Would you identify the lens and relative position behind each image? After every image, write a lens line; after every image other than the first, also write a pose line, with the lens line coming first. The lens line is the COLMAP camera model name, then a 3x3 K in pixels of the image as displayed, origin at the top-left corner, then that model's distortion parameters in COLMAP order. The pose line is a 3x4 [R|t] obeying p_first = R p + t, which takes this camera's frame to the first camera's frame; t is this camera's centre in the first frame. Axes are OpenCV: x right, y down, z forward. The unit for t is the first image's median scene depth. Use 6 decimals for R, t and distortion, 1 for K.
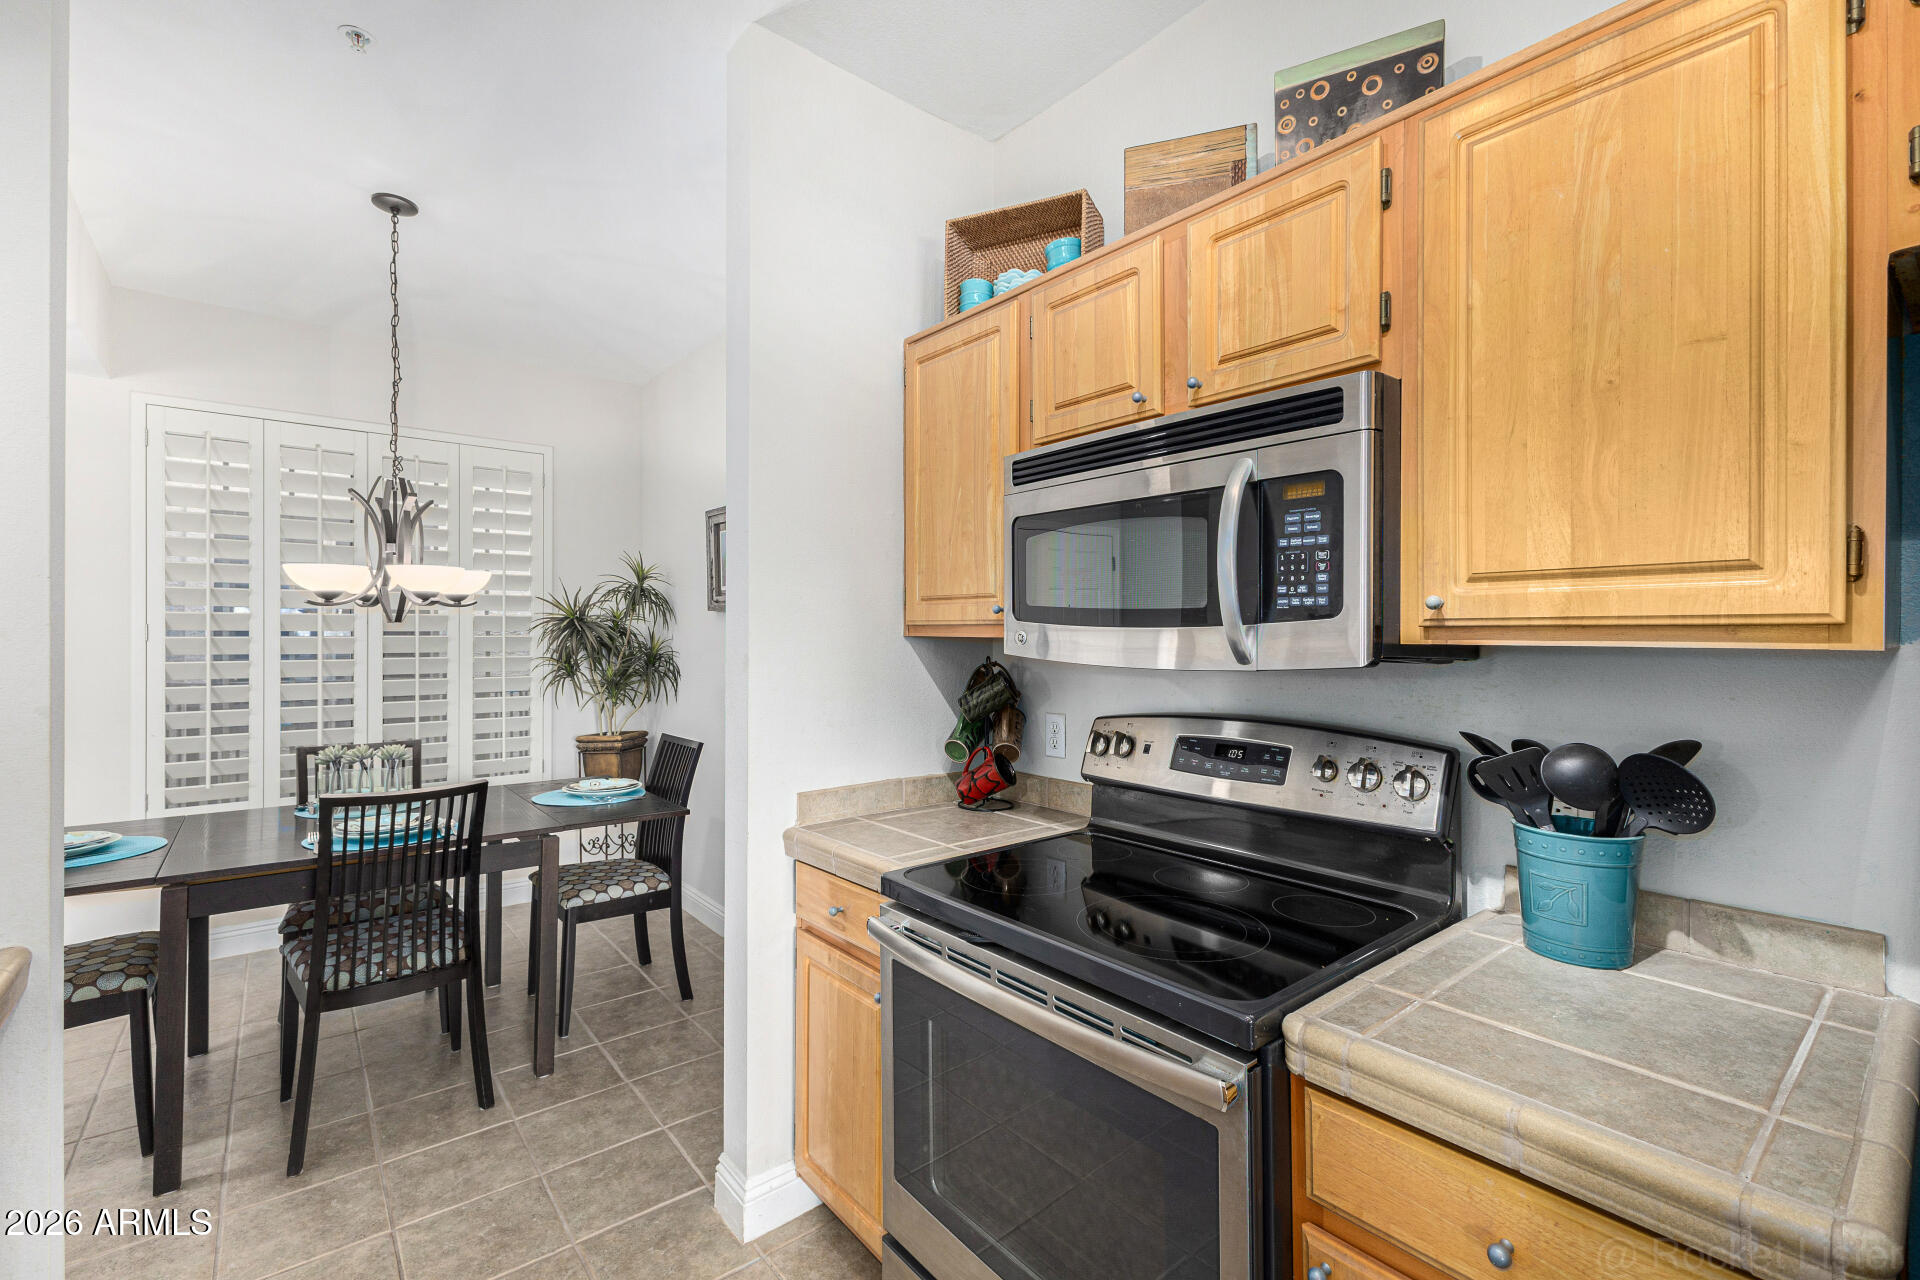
lens RADIAL K [[826.0, 0, 958.2], [0, 826.0, 633.8], [0, 0, 1]] dist [0.015966, -0.004878]
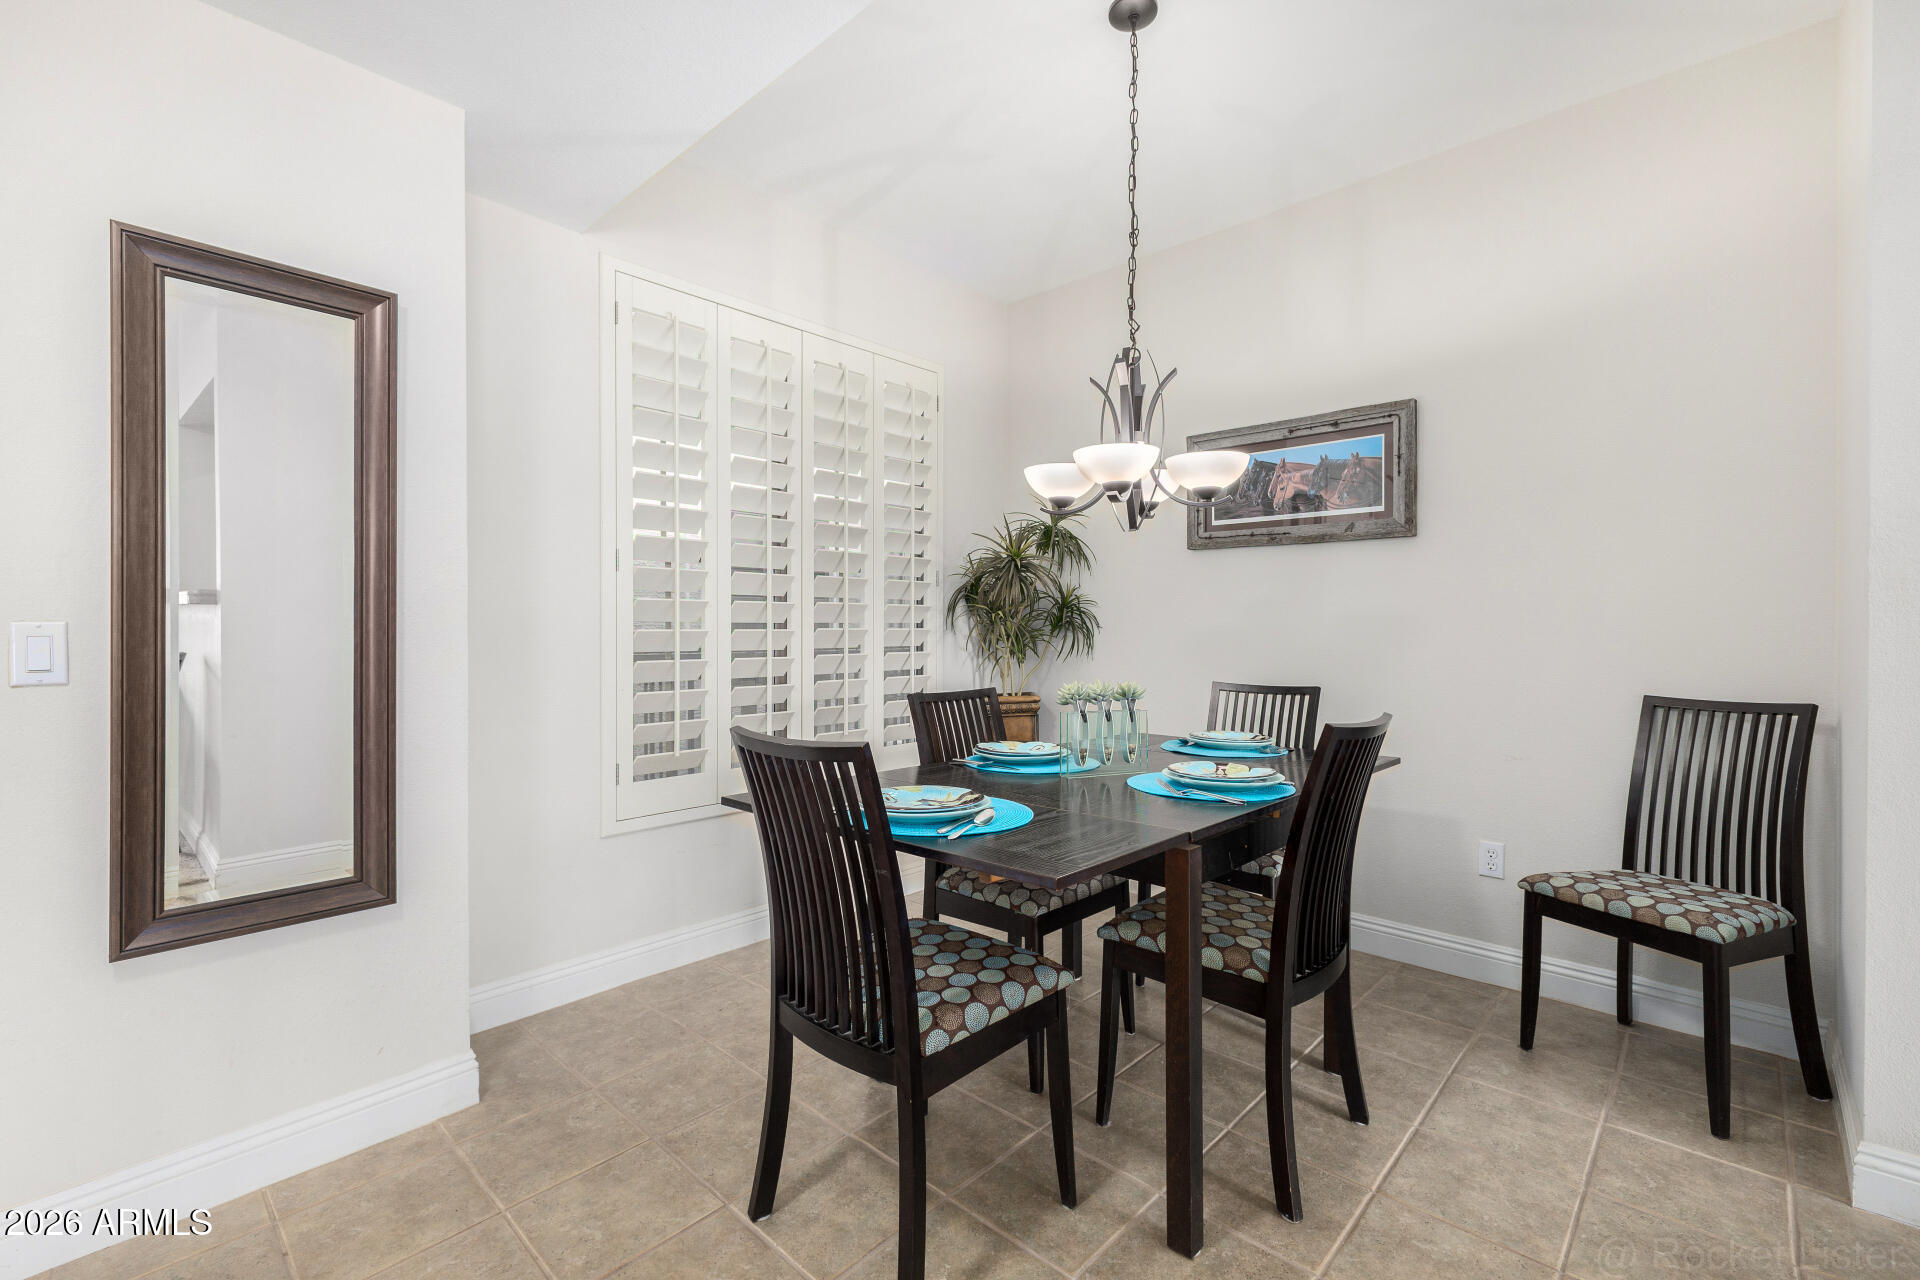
lens RADIAL K [[813.3, 0, 960.1], [0, 813.3, 648.3], [0, 0, 1]] dist [0.006840, -0.000093]
pose [[0.992155, -0.010188, 0.124597, -1.114178], [0.008211, 0.999832, 0.016370, 0.107449], [-0.124743, -0.015219, 0.992072, 0.284838]]
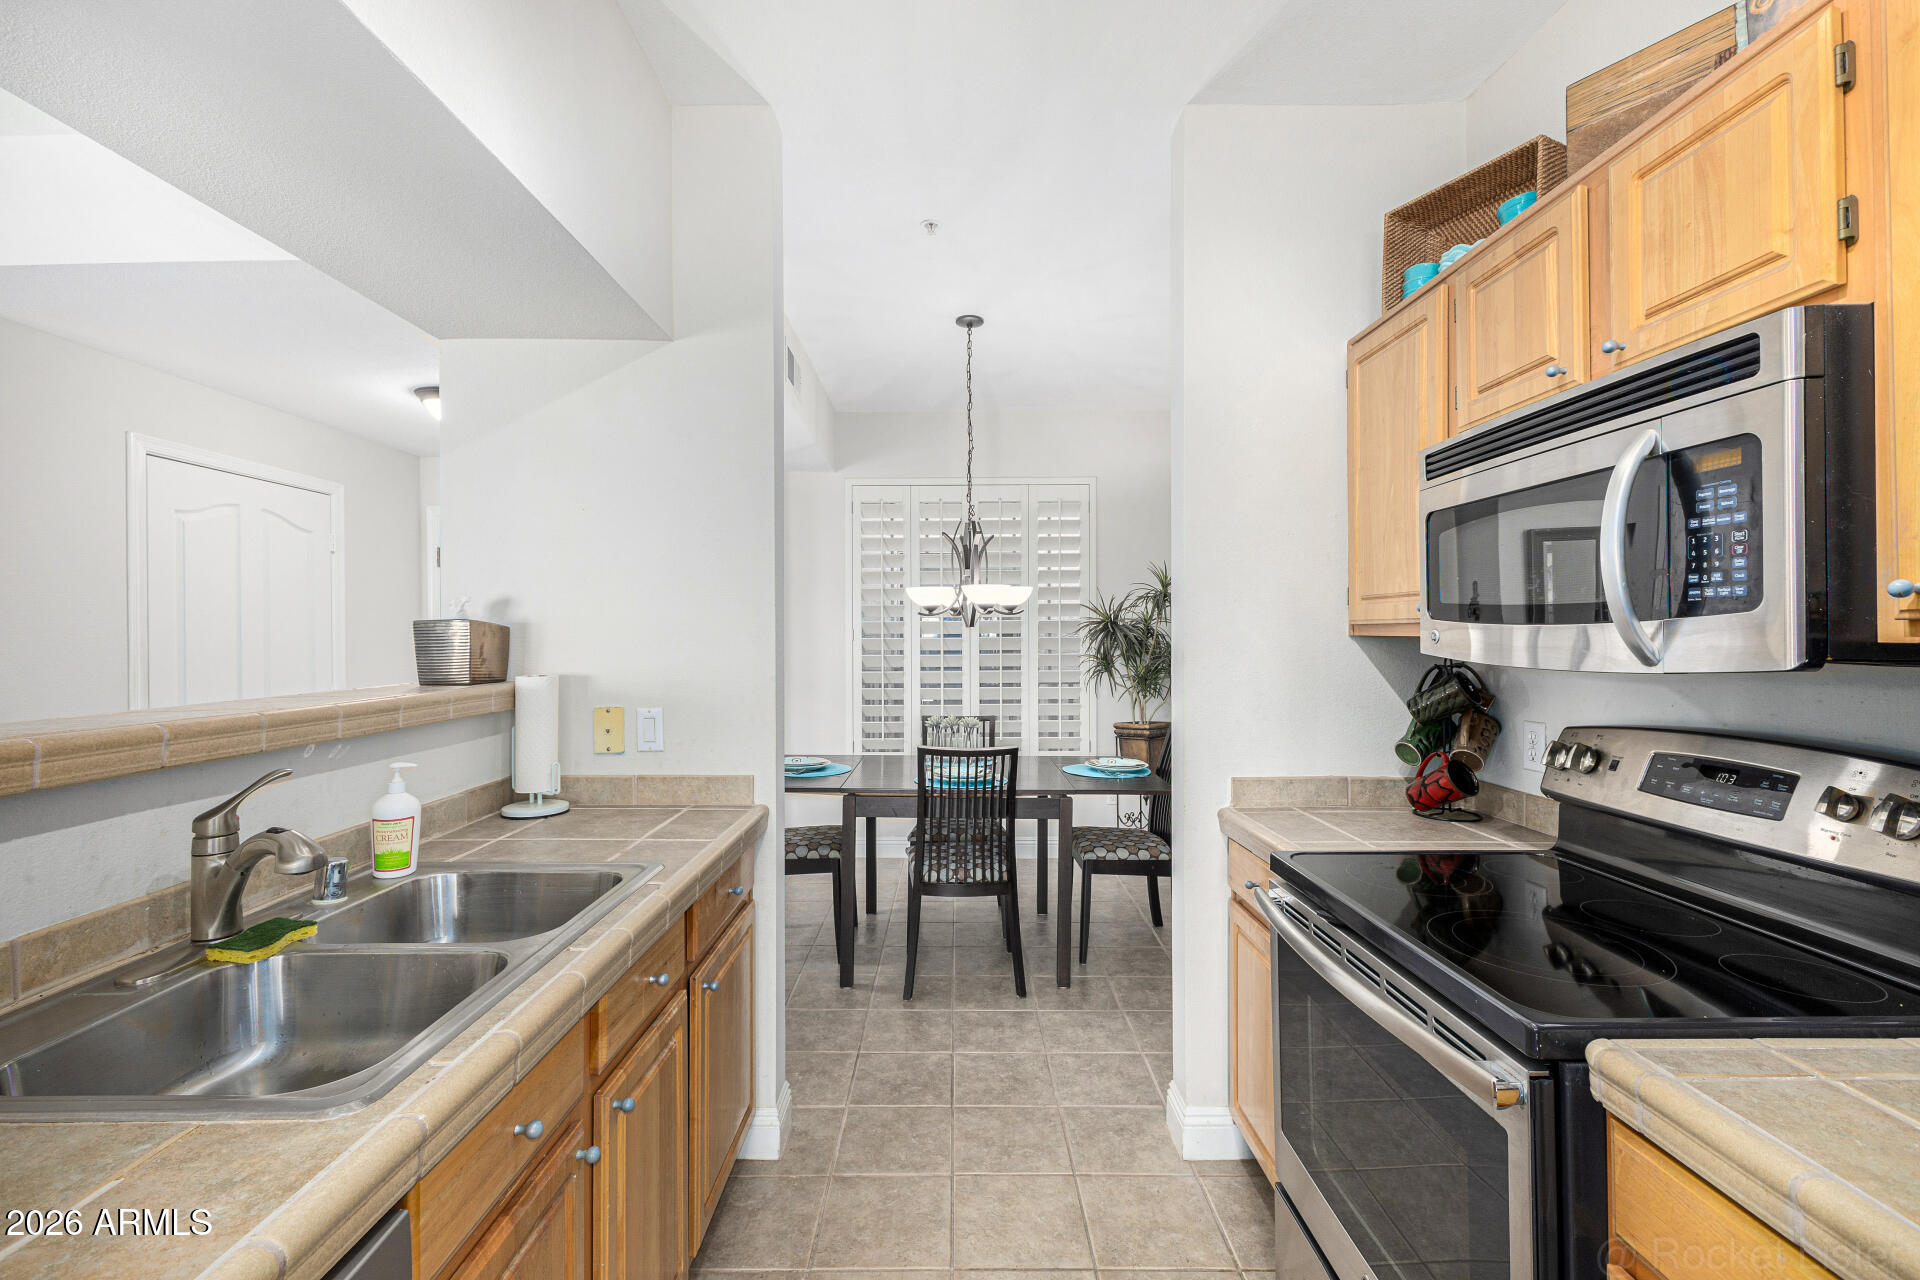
lens RADIAL K [[826.0, 0, 958.2], [0, 826.0, 633.8], [0, 0, 1]] dist [0.015966, -0.004878]
pose [[0.777602, -0.005334, -0.628734, 0.188755], [0.004605, 0.999986, -0.002788, 0.001261], [0.628740, -0.000727, 0.777615, -0.079562]]
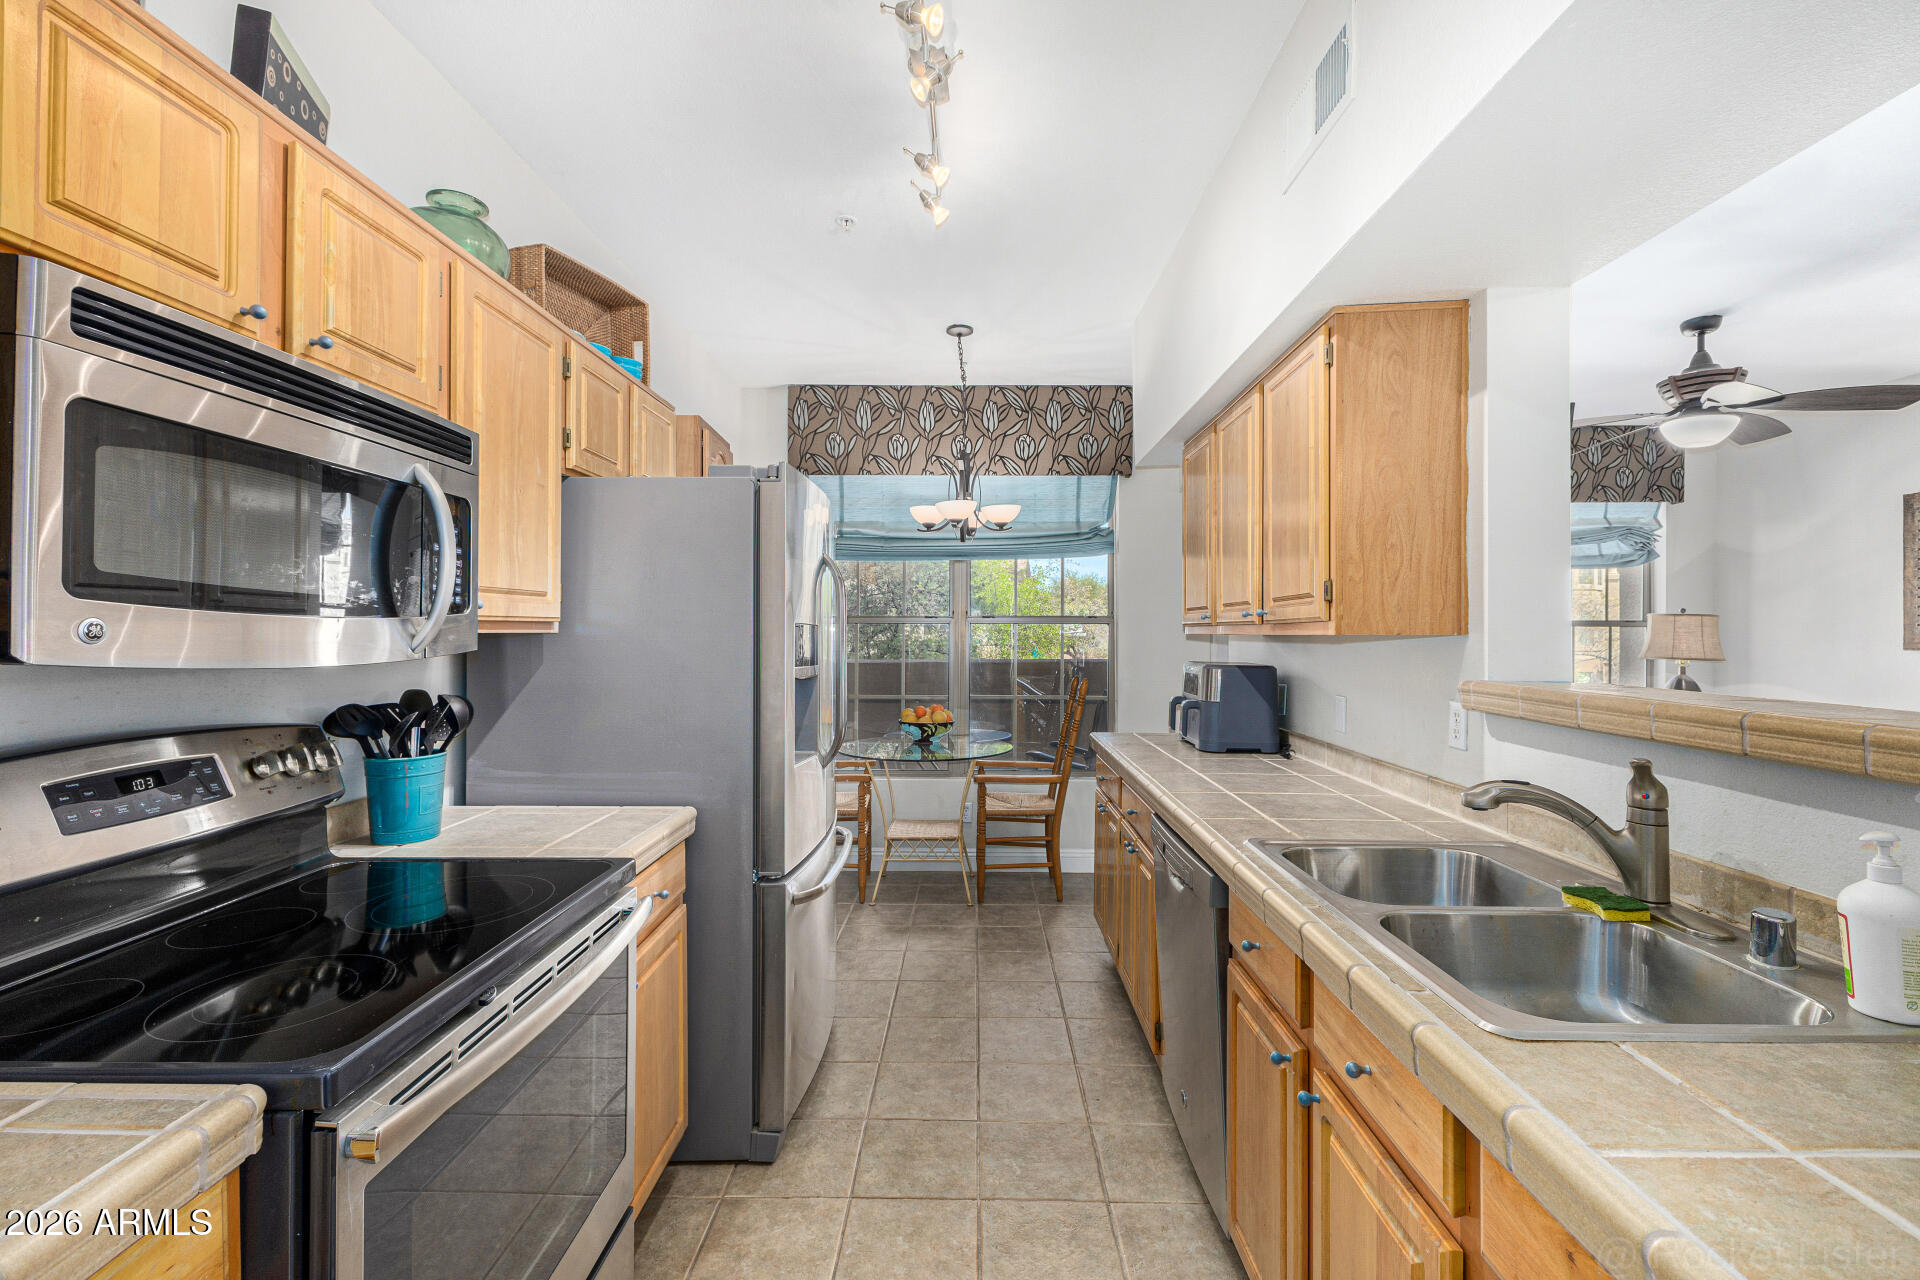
lens RADIAL K [[826.0, 0, 958.2], [0, 826.0, 633.8], [0, 0, 1]] dist [0.015966, -0.004878]
pose [[-0.763685, -0.006228, 0.645560, -0.511157], [-0.002206, 0.999973, 0.007037, 0.001168], [-0.645586, 0.003950, -0.763677, 0.782585]]
